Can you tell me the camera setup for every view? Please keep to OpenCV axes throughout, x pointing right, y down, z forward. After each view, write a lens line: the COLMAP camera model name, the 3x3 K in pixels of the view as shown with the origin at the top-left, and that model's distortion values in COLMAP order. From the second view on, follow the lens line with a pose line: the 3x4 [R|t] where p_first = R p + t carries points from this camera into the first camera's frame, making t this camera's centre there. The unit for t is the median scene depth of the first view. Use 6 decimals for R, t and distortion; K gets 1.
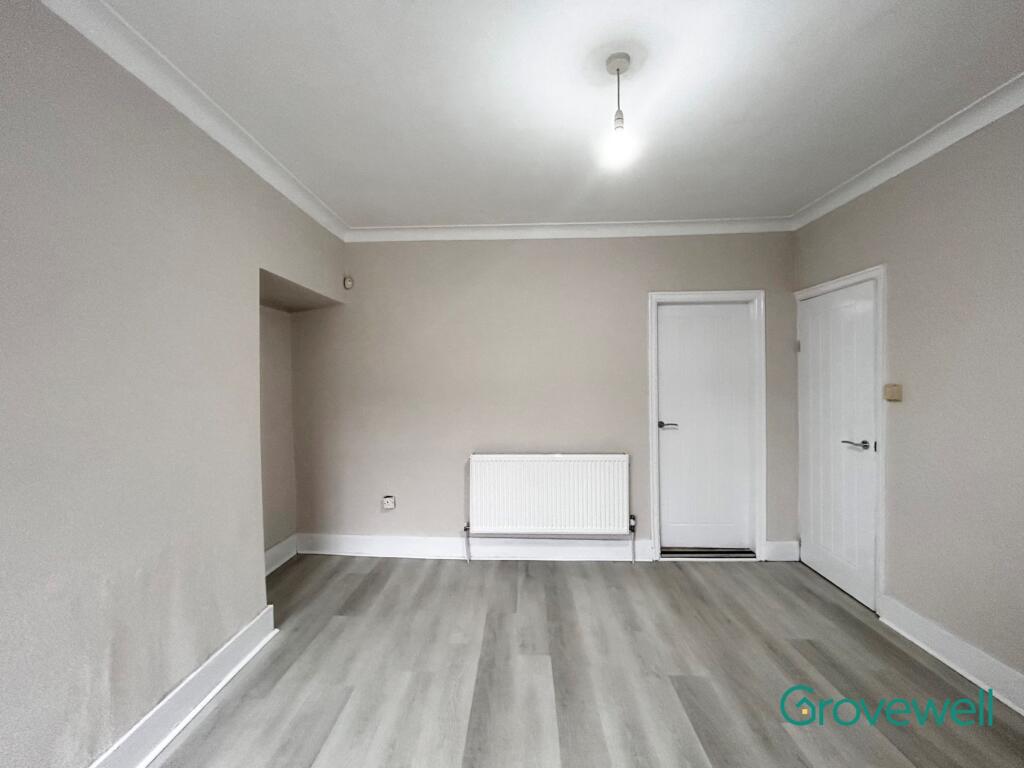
lens RADIAL K [[405.9, 0, 512.0], [0, 405.9, 384.0], [0, 0, 1]] dist [-0.001616, -0.000060]
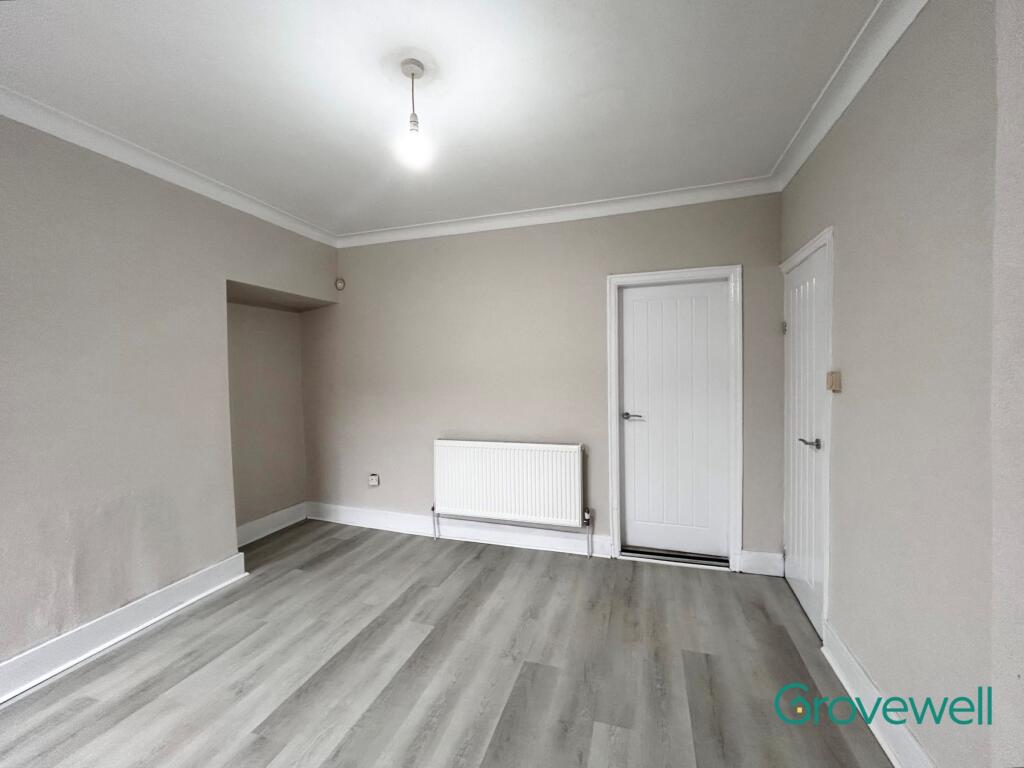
lens RADIAL K [[414.6, 0, 507.6], [0, 414.6, 383.4], [0, 0, 1]] dist [-0.000308, -0.000188]
pose [[0.964995, 0.002352, -0.262258, 0.378096], [0.003775, 0.999732, 0.022856, 0.002012], [0.262241, -0.023046, 0.964727, 0.003568]]
